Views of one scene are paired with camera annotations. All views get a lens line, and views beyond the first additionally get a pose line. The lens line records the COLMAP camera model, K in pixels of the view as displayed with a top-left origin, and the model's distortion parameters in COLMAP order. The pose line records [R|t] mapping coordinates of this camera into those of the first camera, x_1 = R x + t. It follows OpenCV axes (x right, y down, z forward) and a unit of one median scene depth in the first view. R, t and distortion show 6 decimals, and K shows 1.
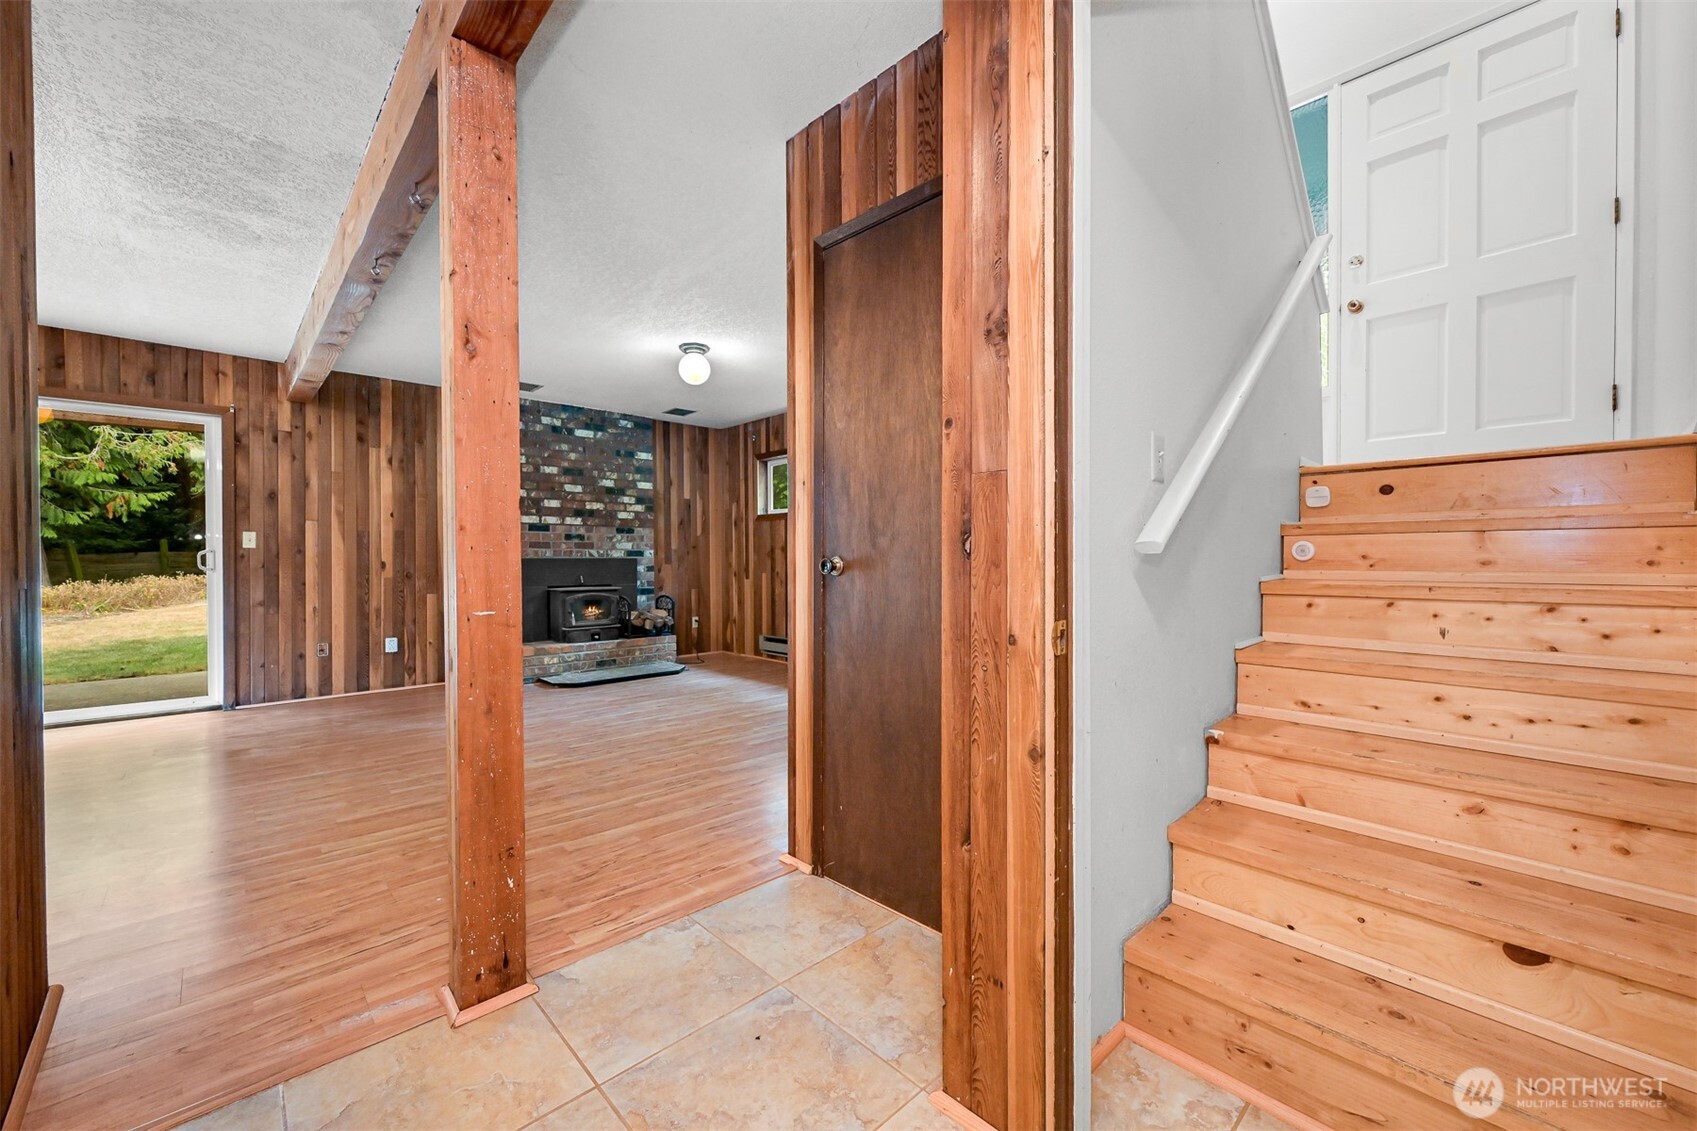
lens RADIAL K [[663.7, 0, 848.5], [0, 663.7, 565.5], [0, 0, 1]] dist [-0.001210, -0.000171]
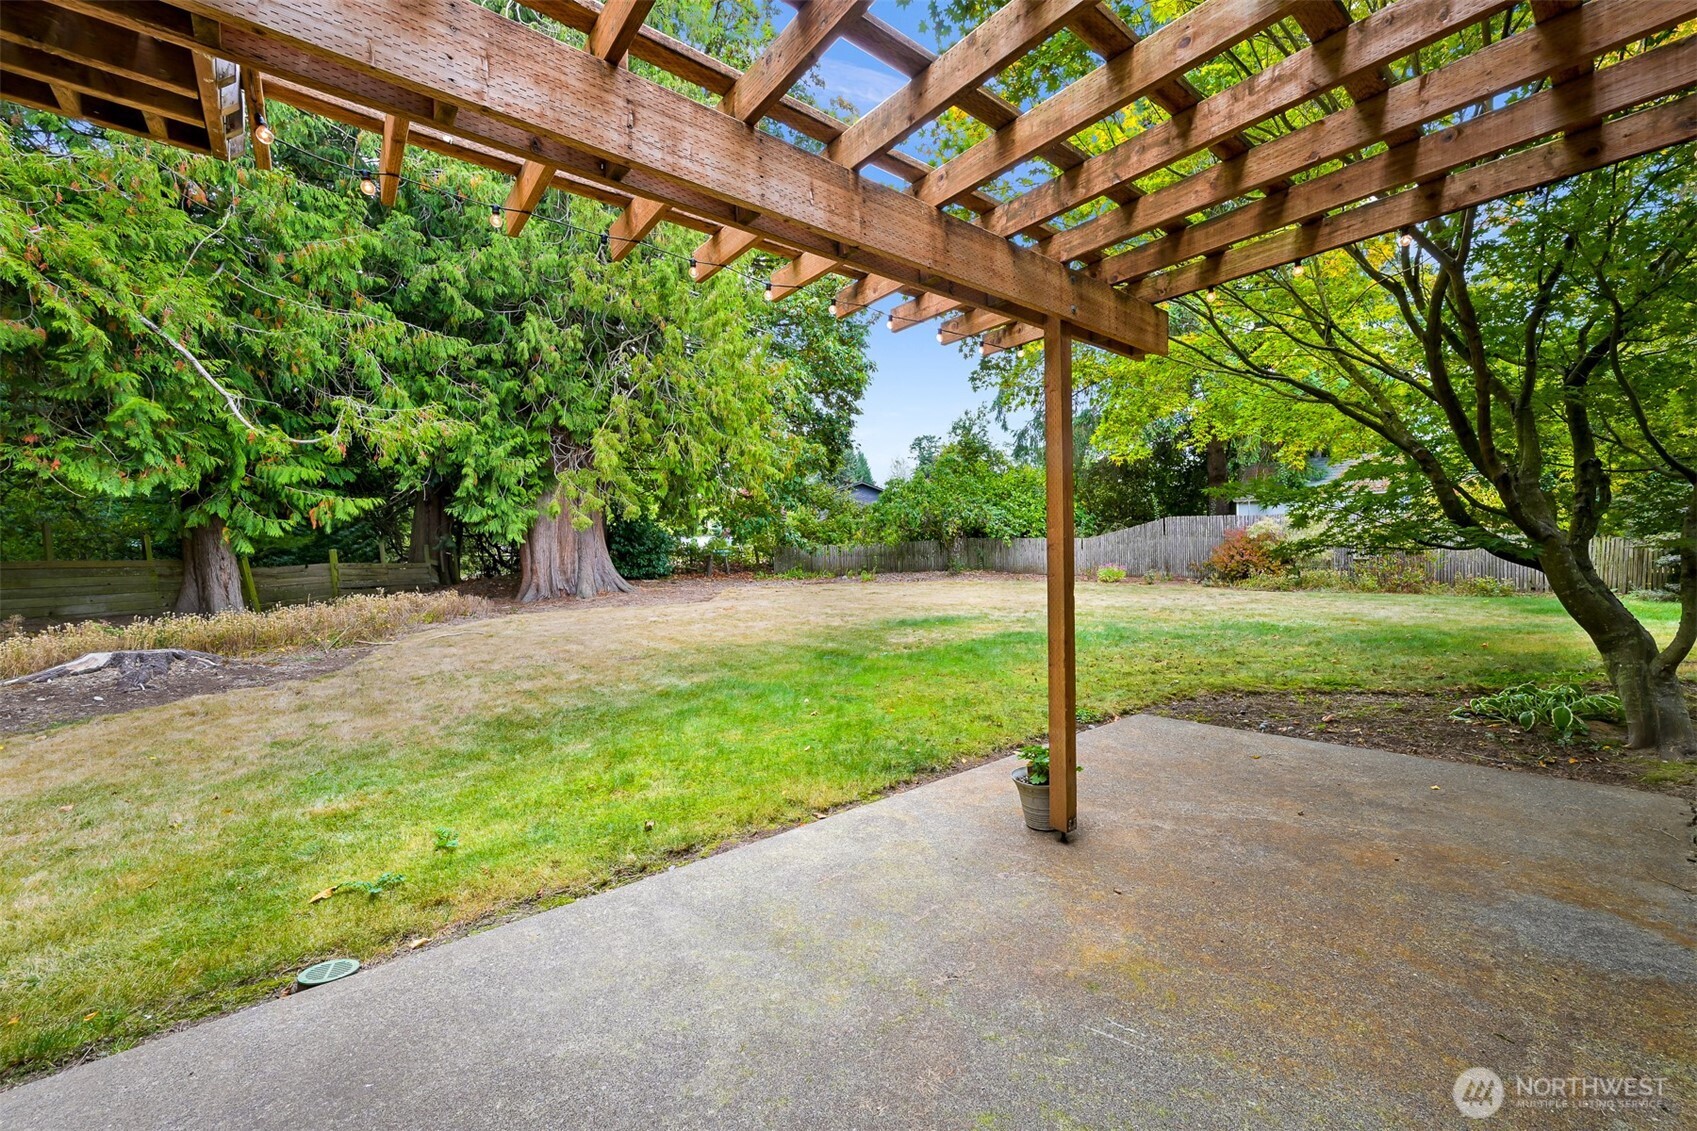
lens RADIAL K [[664.3, 0, 851.1], [0, 664.3, 563.2], [0, 0, 1]] dist [0.001641, 0.000153]
pose [[0.997176, -0.014788, -0.073636, -1.078718], [0.014692, 0.999890, -0.001844, -0.034948], [0.073655, 0.000757, 0.997283, 0.634291]]
